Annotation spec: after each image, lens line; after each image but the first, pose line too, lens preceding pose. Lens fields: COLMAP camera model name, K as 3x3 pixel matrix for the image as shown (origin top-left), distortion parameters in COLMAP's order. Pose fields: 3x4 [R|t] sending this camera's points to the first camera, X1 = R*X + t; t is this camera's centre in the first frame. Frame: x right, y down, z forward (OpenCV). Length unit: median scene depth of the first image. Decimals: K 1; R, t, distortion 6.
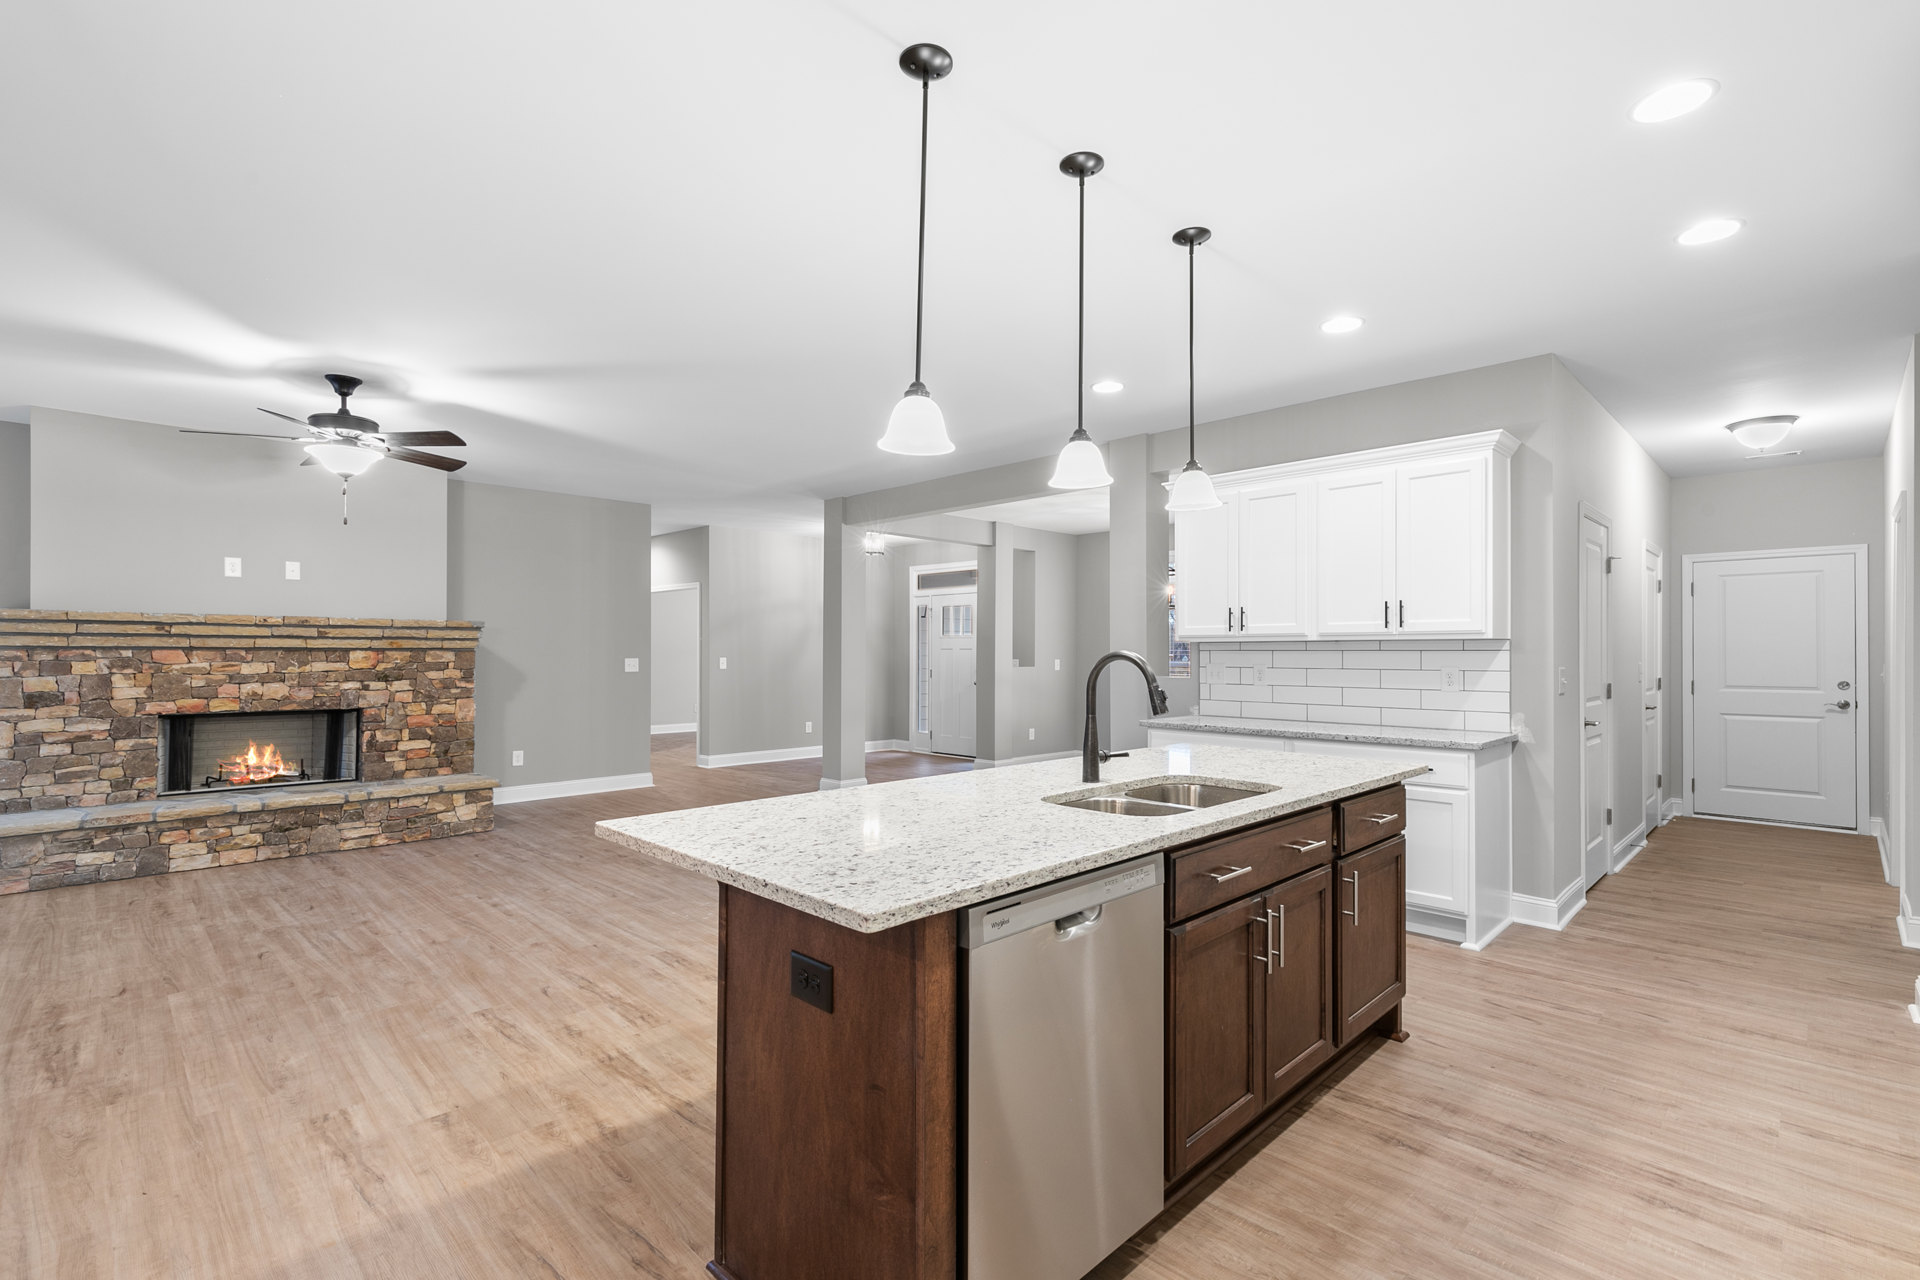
lens RADIAL K [[872.3, 0, 966.8], [0, 872.3, 644.1], [0, 0, 1]] dist [0.006603, 0.000067]
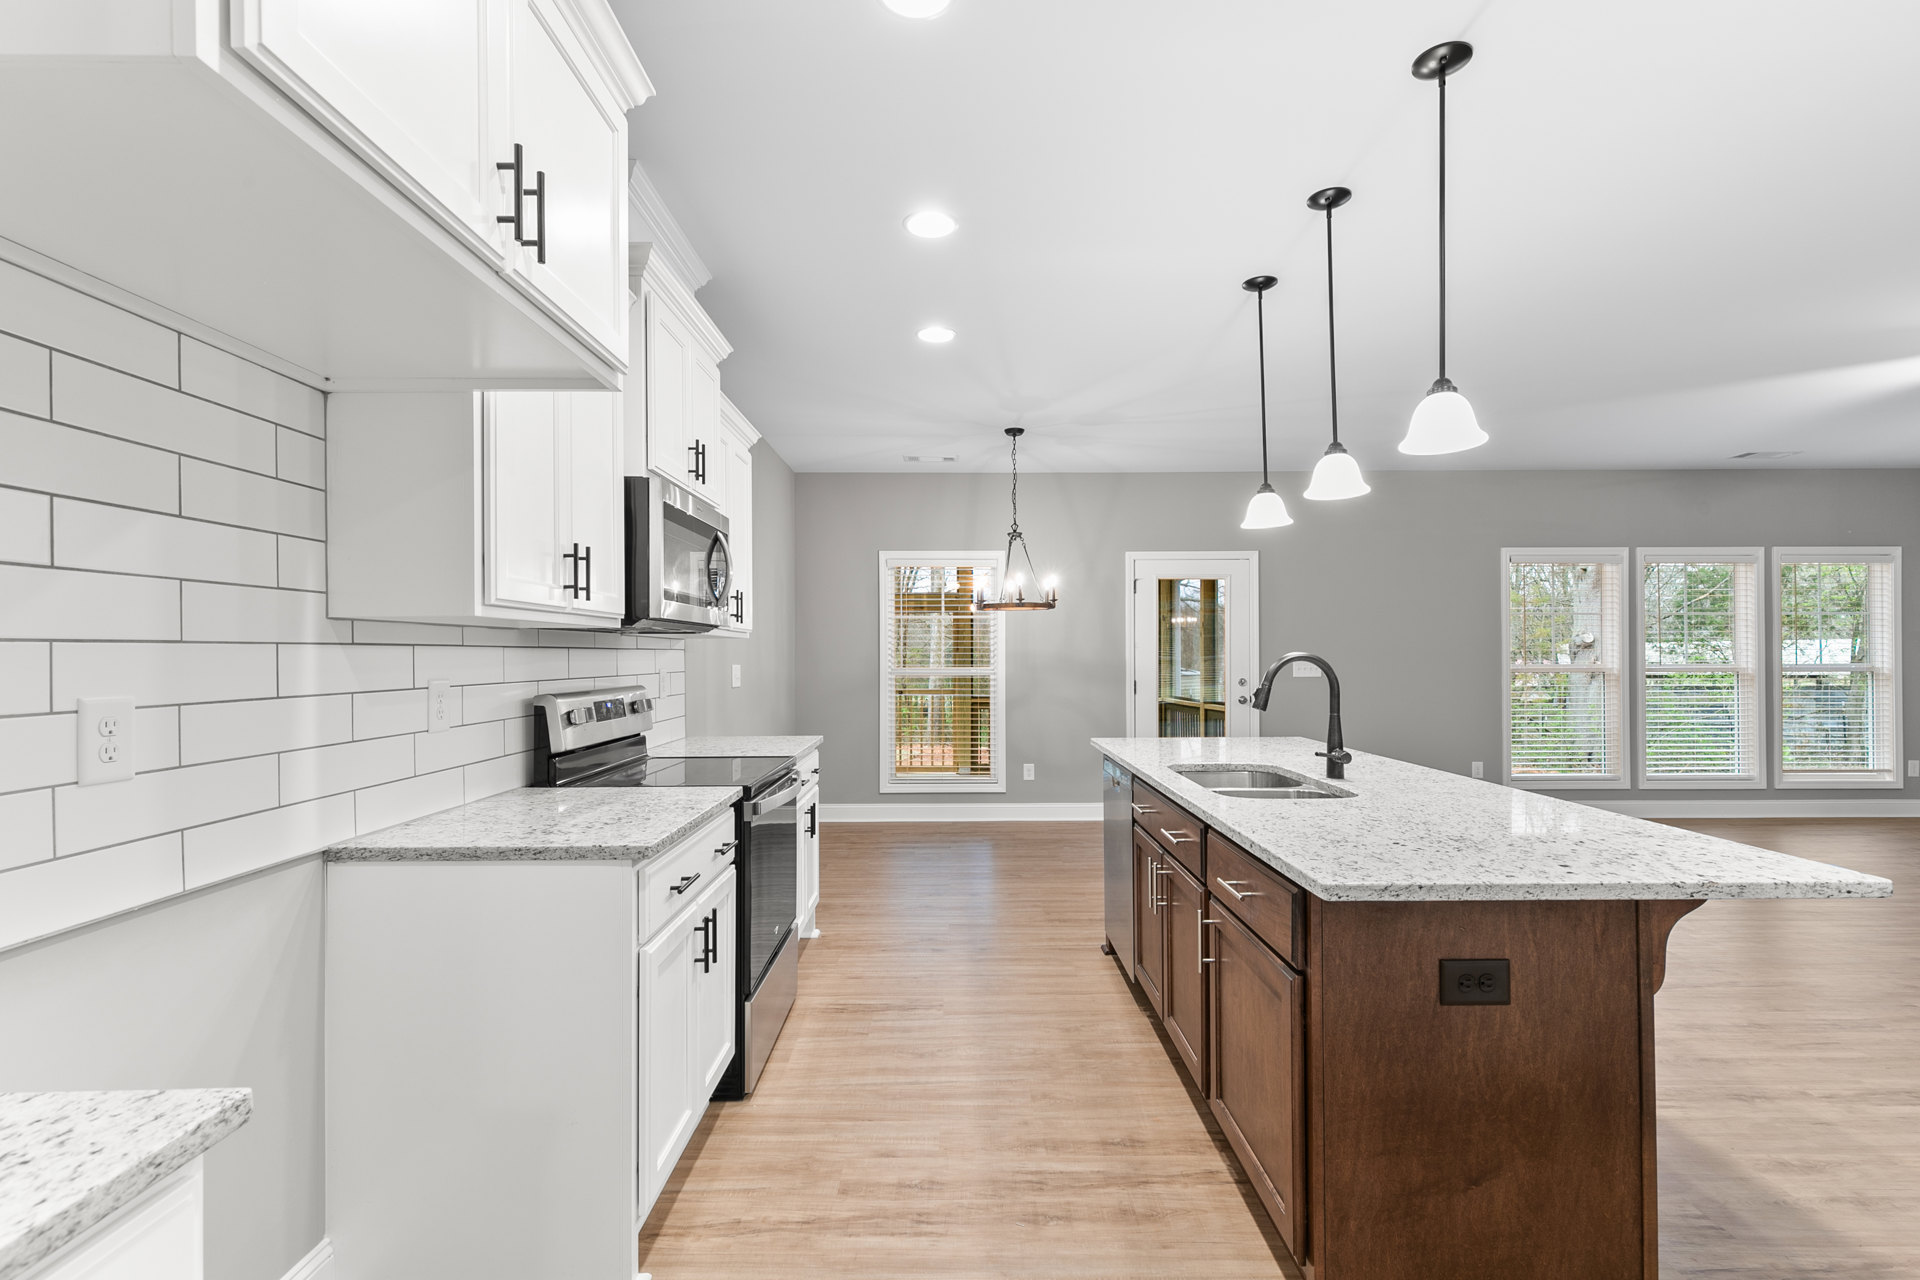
lens RADIAL K [[868.0, 0, 963.8], [0, 868.0, 653.0], [0, 0, 1]] dist [0.010589, -0.000568]
pose [[-0.705601, -0.000349, -0.708610, 0.584780], [0.009848, 0.999898, -0.010298, 0.007520], [0.708541, -0.014244, -0.705526, 0.696037]]
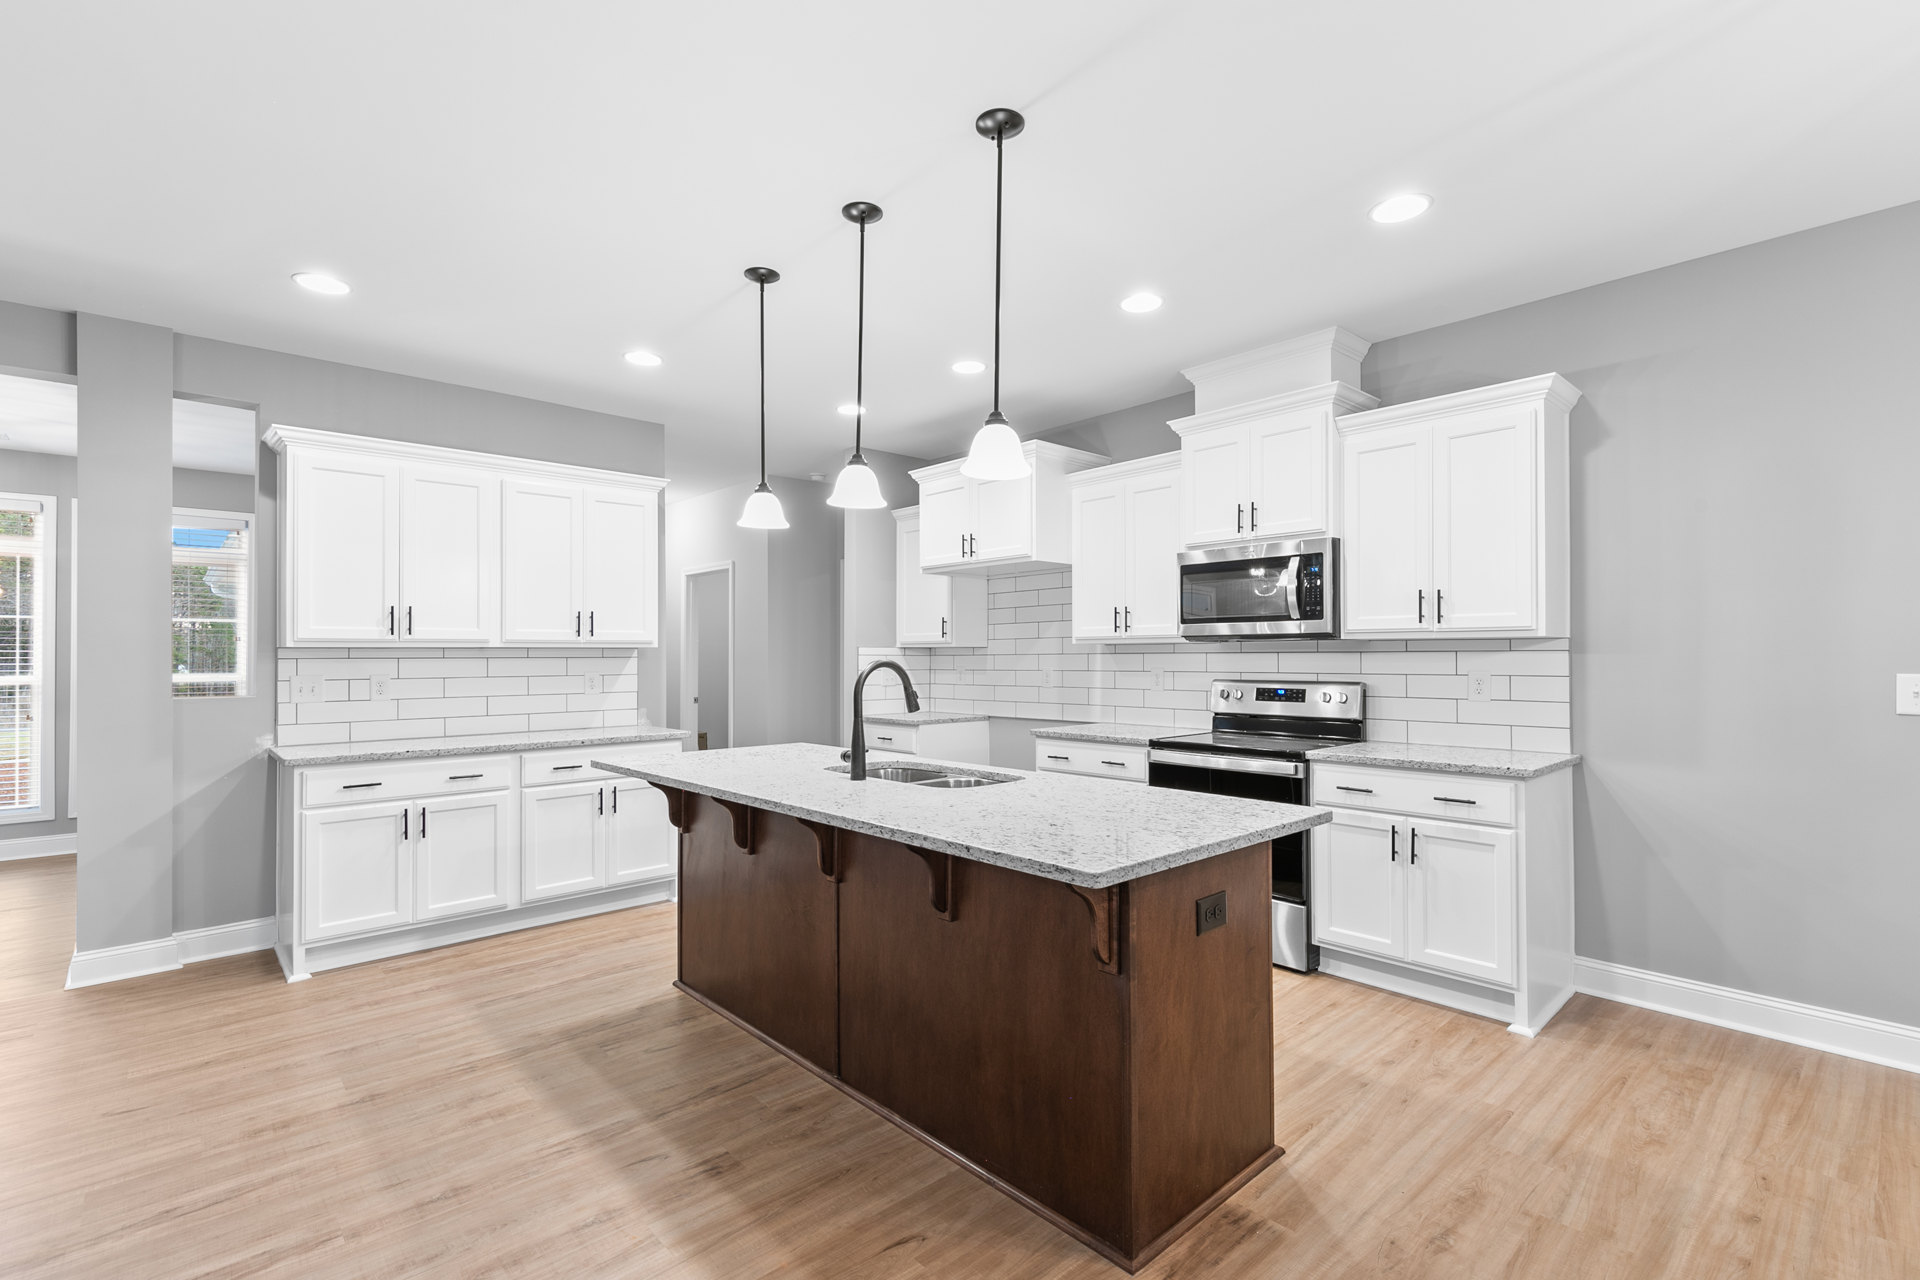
lens RADIAL K [[865.1, 0, 963.7], [0, 865.1, 647.1], [0, 0, 1]] dist [0.007301, -0.000349]
pose [[0.045667, 0.009056, 0.998916, -0.456024], [-0.006188, 0.999942, -0.008783, 0.000431], [-0.998938, -0.005780, 0.045721, 0.401223]]
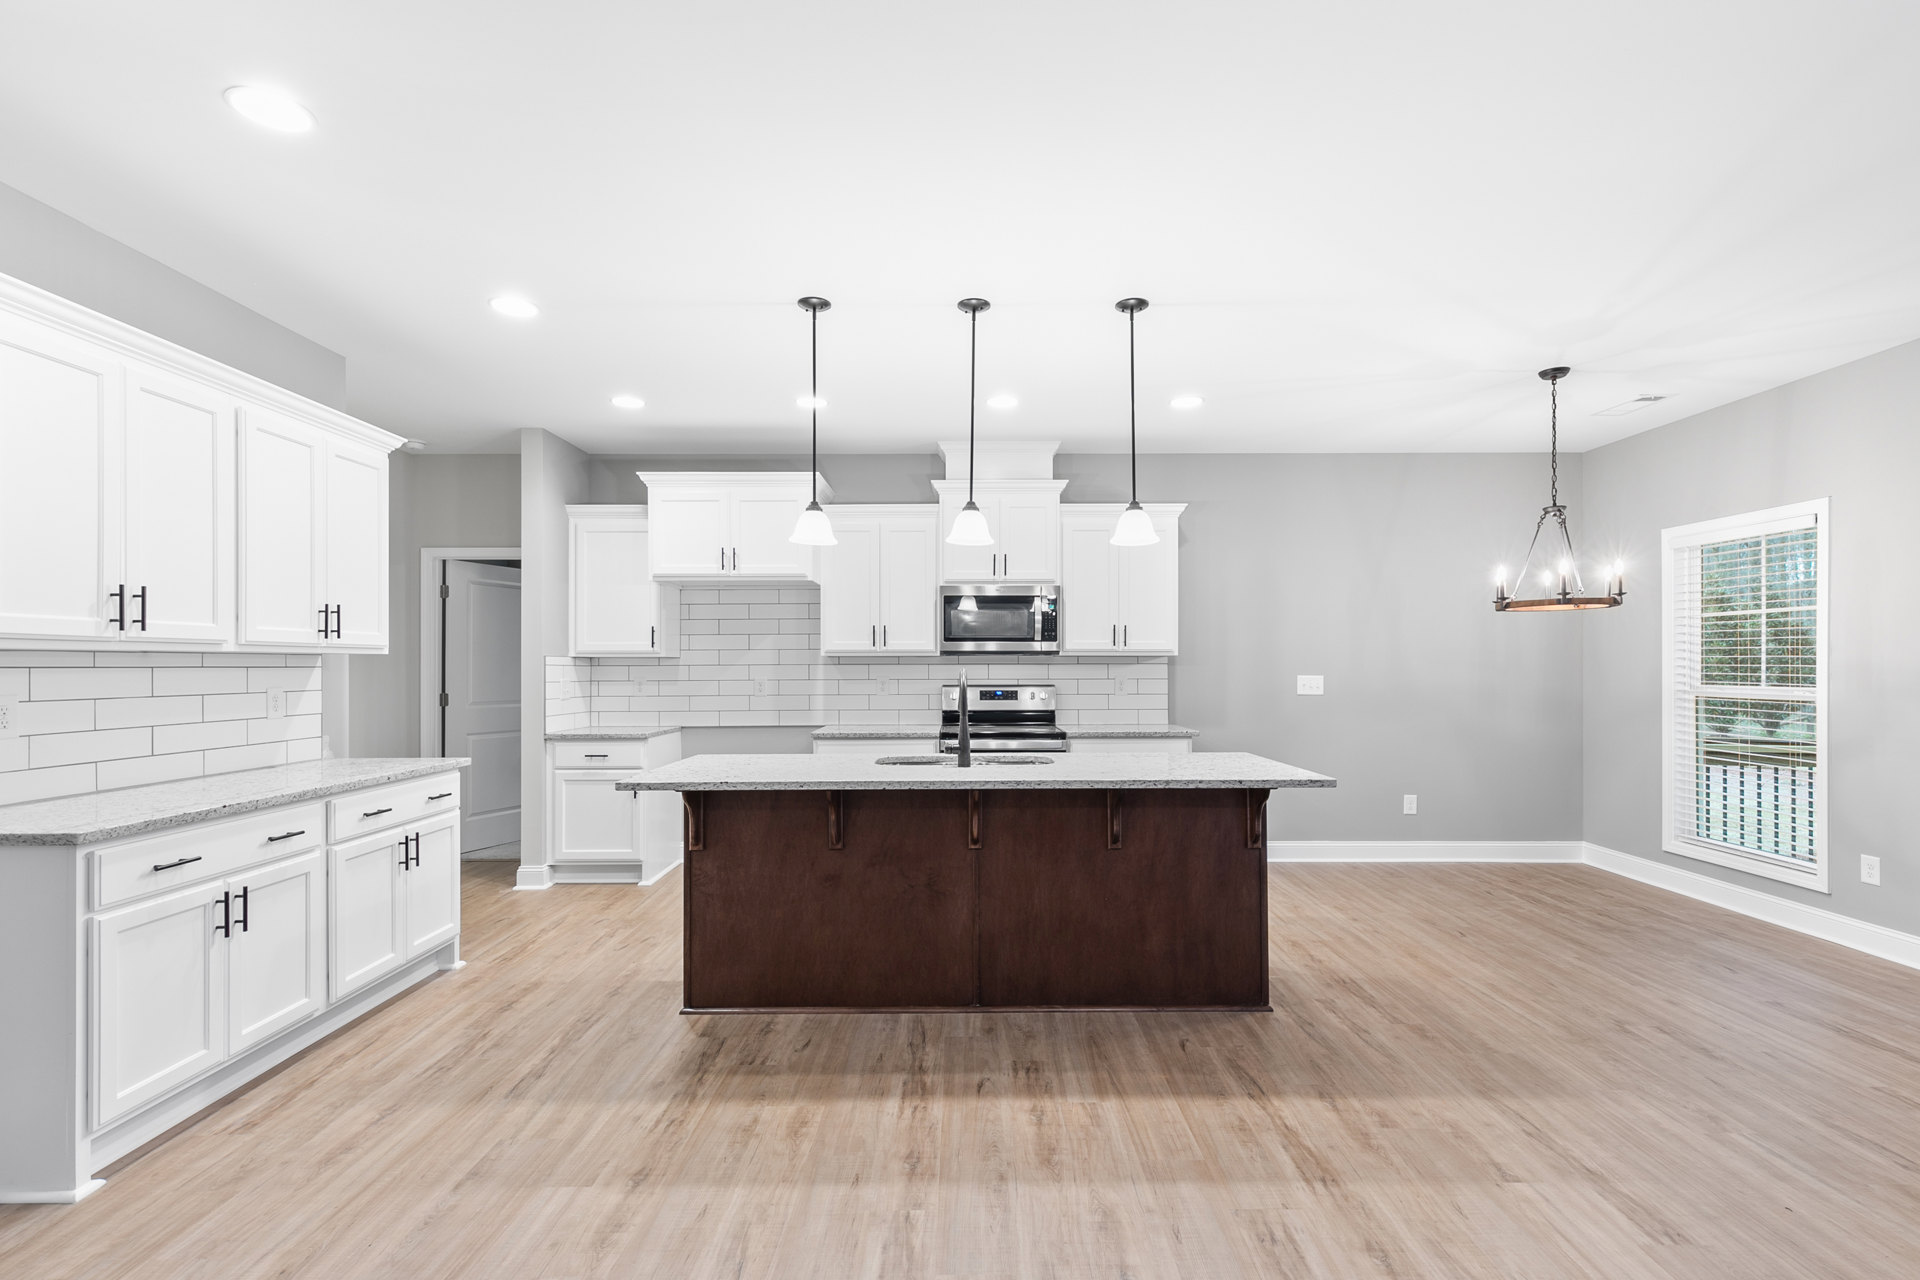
lens RADIAL K [[872.6, 0, 961.3], [0, 872.6, 666.5], [0, 0, 1]] dist [0.007409, -0.000412]
pose [[-0.703817, -0.000407, 0.710381, -0.391411], [-0.006555, 0.999961, -0.005922, 0.006176], [-0.710351, -0.008825, -0.703792, 0.950206]]
